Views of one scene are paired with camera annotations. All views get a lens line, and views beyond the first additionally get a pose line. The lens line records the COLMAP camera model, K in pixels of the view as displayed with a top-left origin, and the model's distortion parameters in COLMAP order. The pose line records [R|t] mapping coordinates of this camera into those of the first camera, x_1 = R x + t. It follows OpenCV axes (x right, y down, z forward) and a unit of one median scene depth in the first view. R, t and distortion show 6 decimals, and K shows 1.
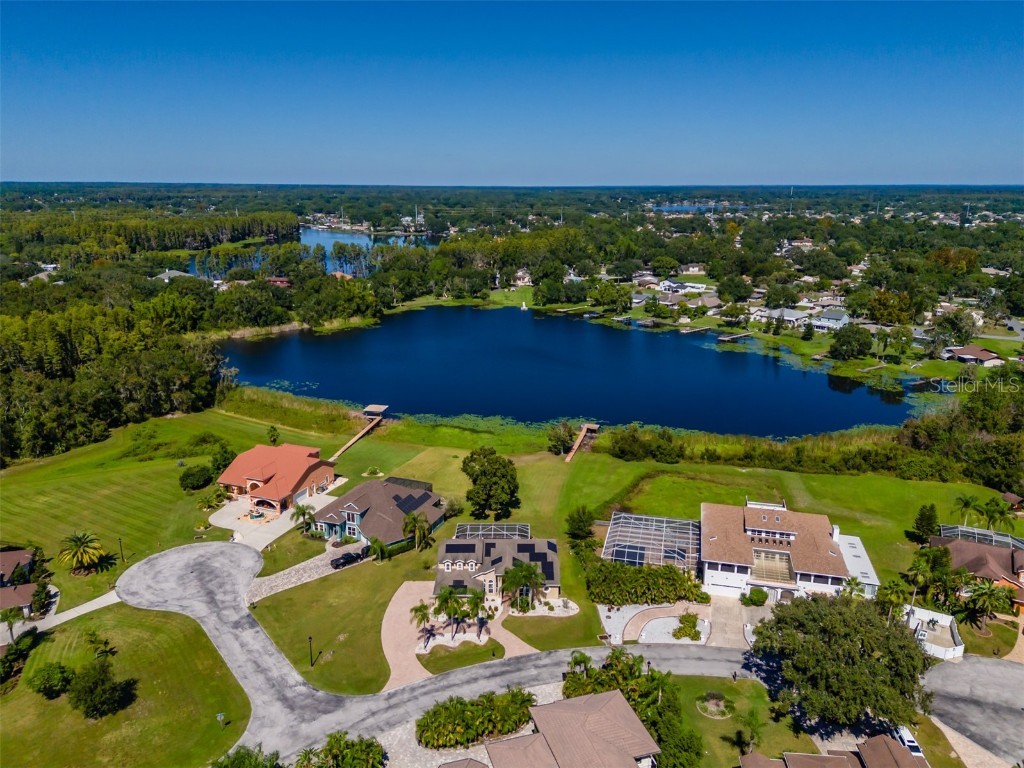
lens RADIAL K [[746.5, 0, 511.3], [0, 746.5, 384.4], [0, 0, 1]] dist [0.085610, -0.090064]
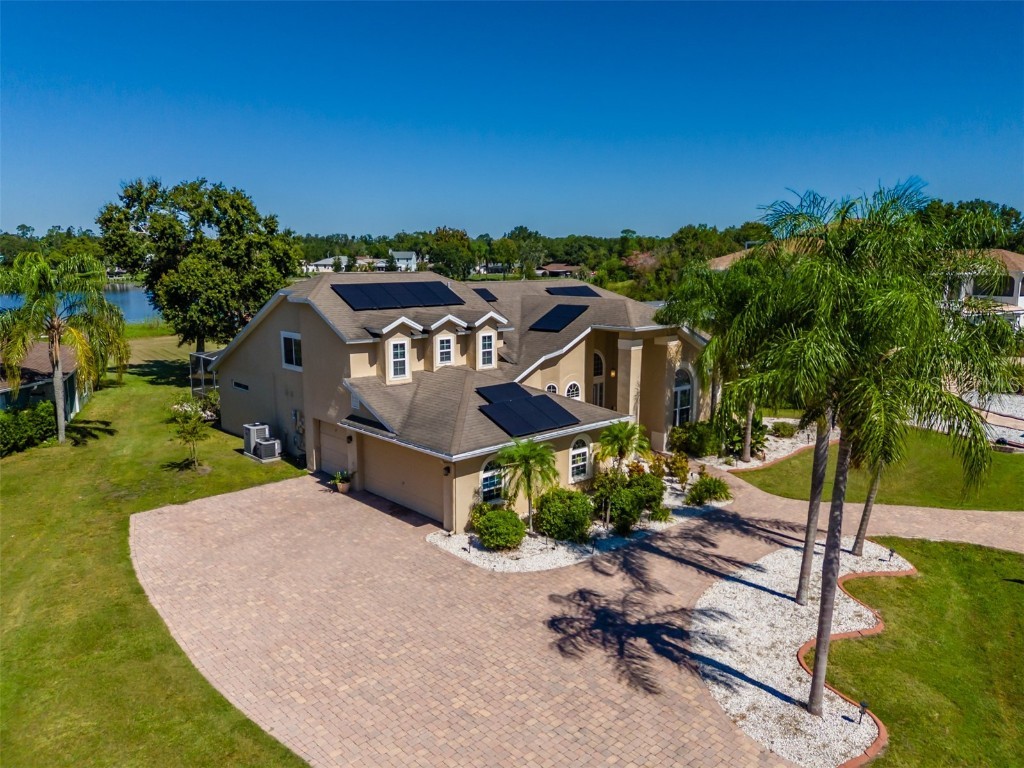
lens RADIAL K [[746.5, 0, 513.5], [0, 746.5, 385.0], [0, 0, 1]] dist [0.085610, -0.090064]
pose [[0.732426, -0.117462, 0.670638, -0.173528], [0.176328, 0.984124, -0.020206, 0.225823], [-0.657617, 0.133052, 0.741510, 0.719286]]
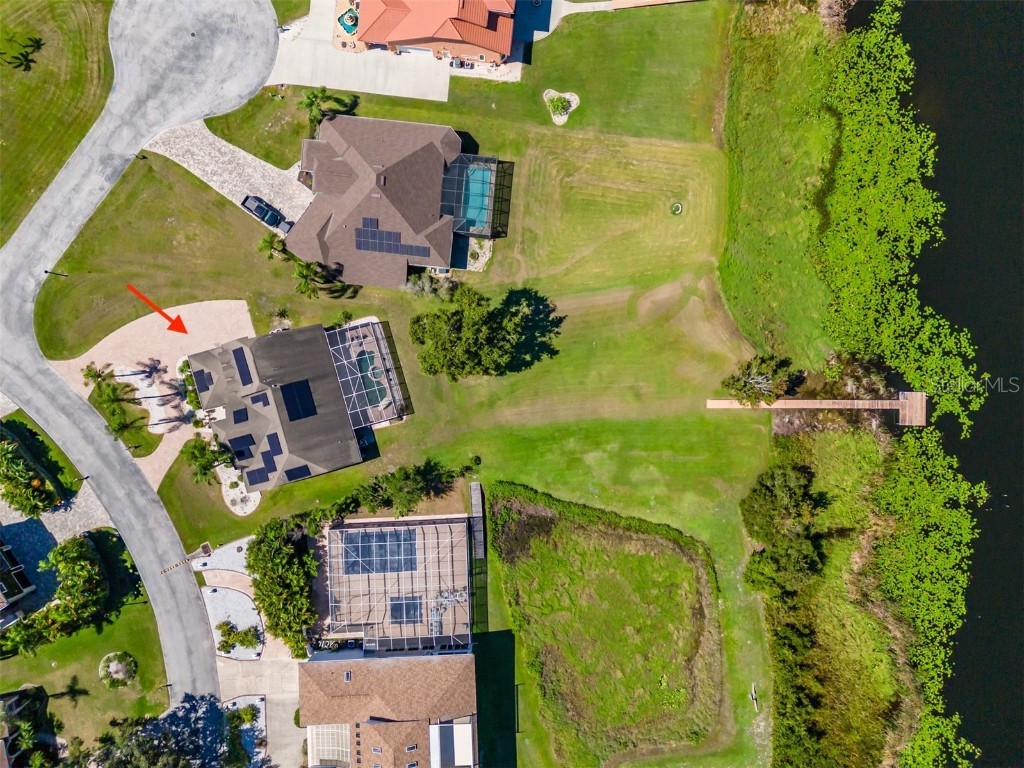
lens RADIAL K [[746.5, 0, 513.8], [0, 746.5, 392.6], [0, 0, 1]] dist [0.085610, -0.090064]
pose [[0.276067, 0.961137, 0.001599, 0.031723], [-0.259496, 0.072933, 0.962986, -0.541517], [0.925445, -0.266264, 0.269546, 0.920036]]
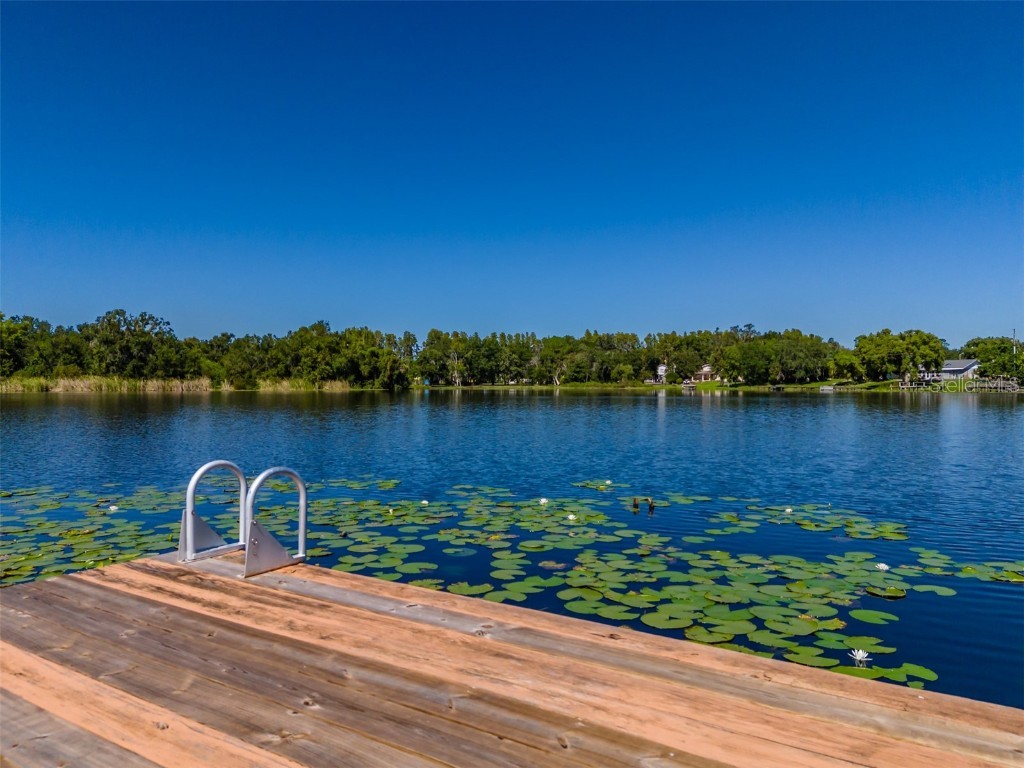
lens RADIAL K [[746.5, 0, 511.5], [0, 746.5, 389.9], [0, 0, 1]] dist [0.085610, -0.090064]
pose [[0.952386, -0.000985, -0.304893, 0.165483], [-0.075131, 0.968401, -0.237813, 0.078231], [0.295493, 0.249397, 0.922218, 1.483750]]
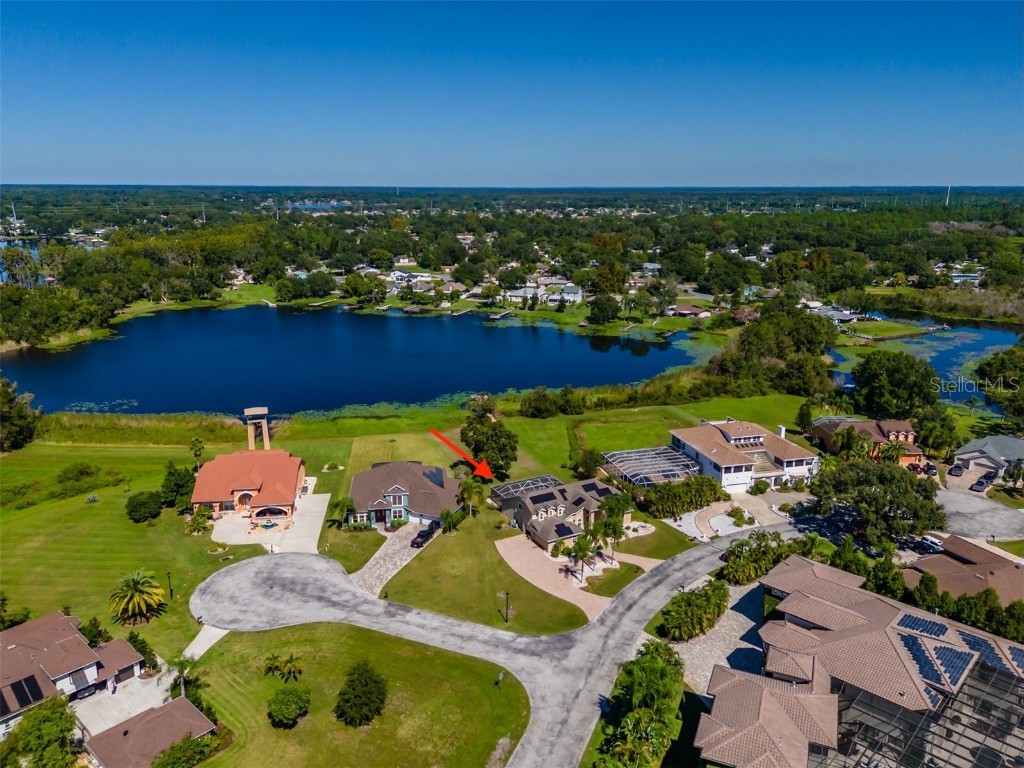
lens RADIAL K [[746.5, 0, 511.8], [0, 746.5, 384.6], [0, 0, 1]] dist [0.085610, -0.090064]
pose [[0.873457, -0.125515, 0.470446, -0.520616], [0.125803, 0.991571, 0.030977, 0.016684], [-0.470369, 0.032126, 0.881885, 0.064218]]
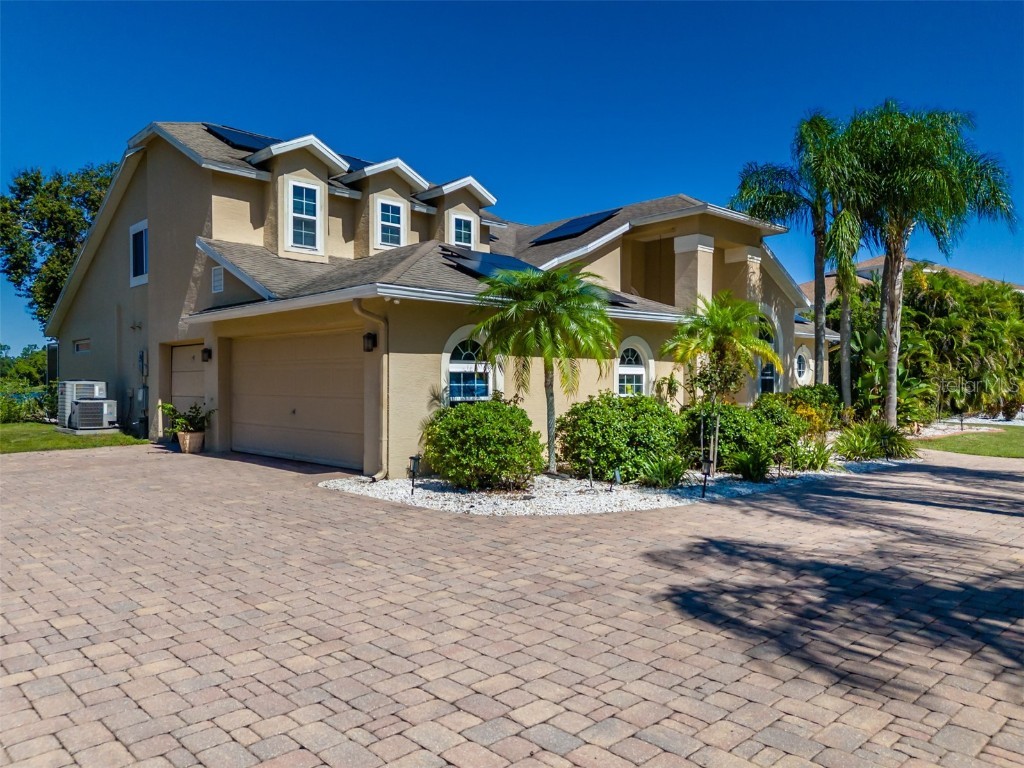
lens RADIAL K [[746.5, 0, 509.1], [0, 746.5, 392.8], [0, 0, 1]] dist [0.085610, -0.090064]
pose [[0.721135, -0.012192, 0.692687, -0.123779], [0.180586, 0.968588, -0.170956, 0.256559], [-0.668844, 0.248372, 0.700685, 0.785296]]
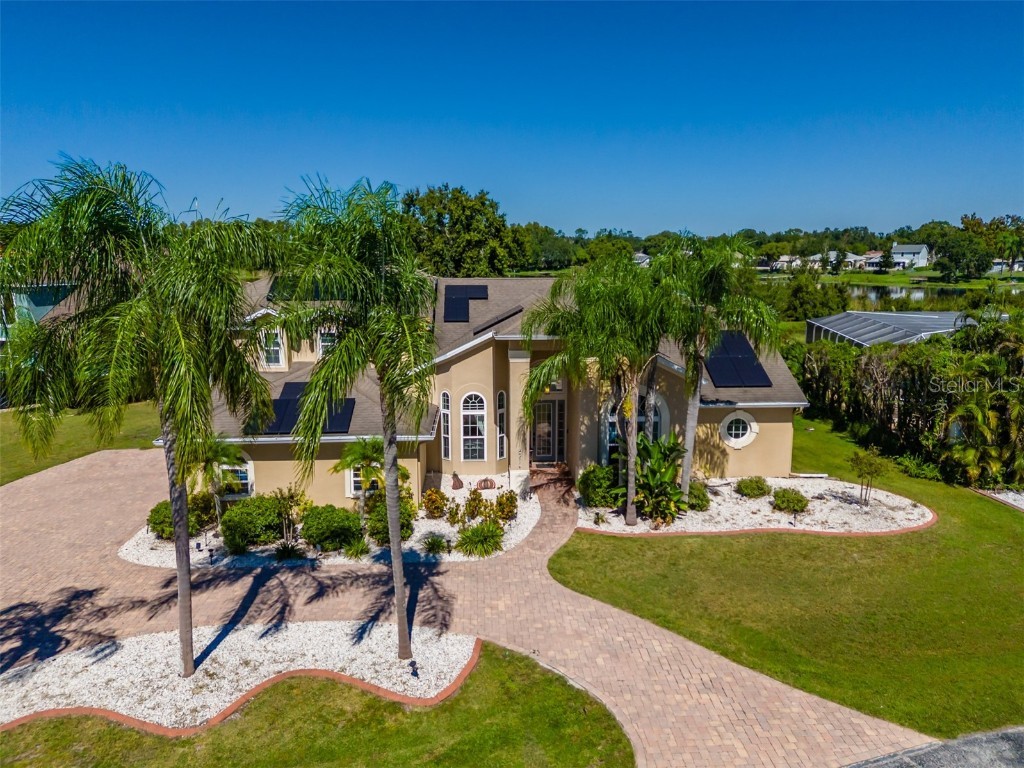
lens RADIAL K [[746.5, 0, 512.9], [0, 746.5, 391.0], [0, 0, 1]] dist [0.085610, -0.090064]
pose [[0.998248, -0.014706, 0.057320, -0.024219], [0.019112, 0.996842, -0.077081, 0.237651], [-0.056006, 0.078042, 0.995376, 0.679487]]
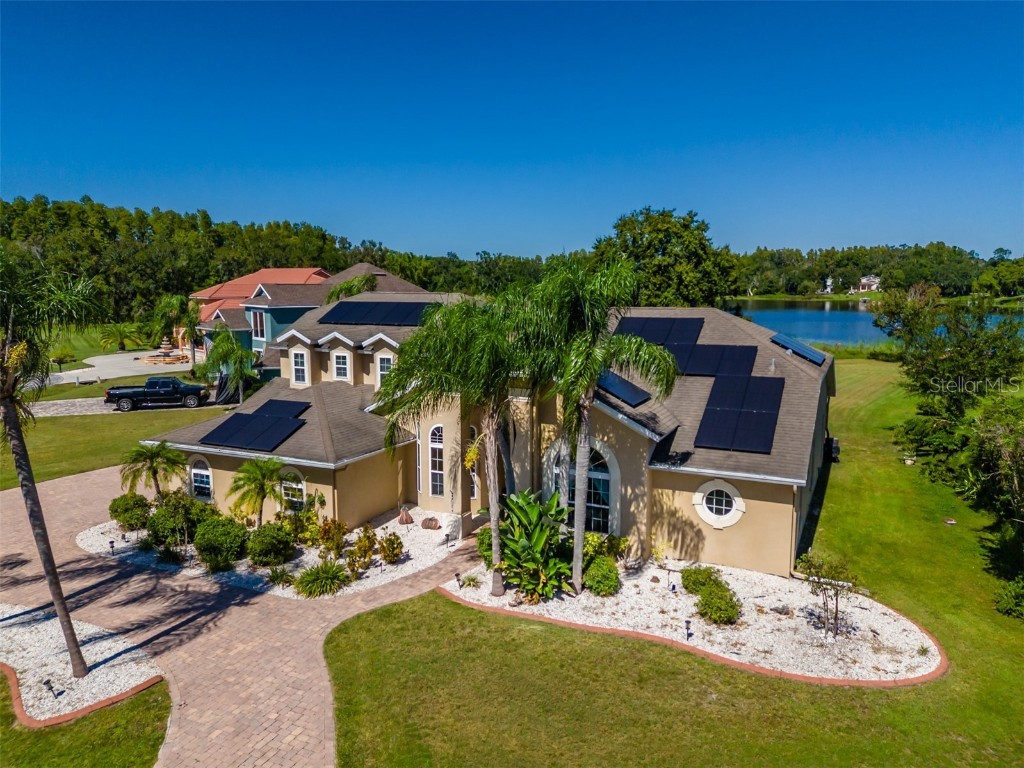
lens RADIAL K [[746.5, 0, 511.7], [0, 746.5, 386.5], [0, 0, 1]] dist [0.085610, -0.090064]
pose [[0.904976, 0.056545, -0.421688, 0.063917], [-0.105954, 0.989856, -0.094653, 0.229602], [0.412058, 0.130338, 0.901787, 0.710527]]
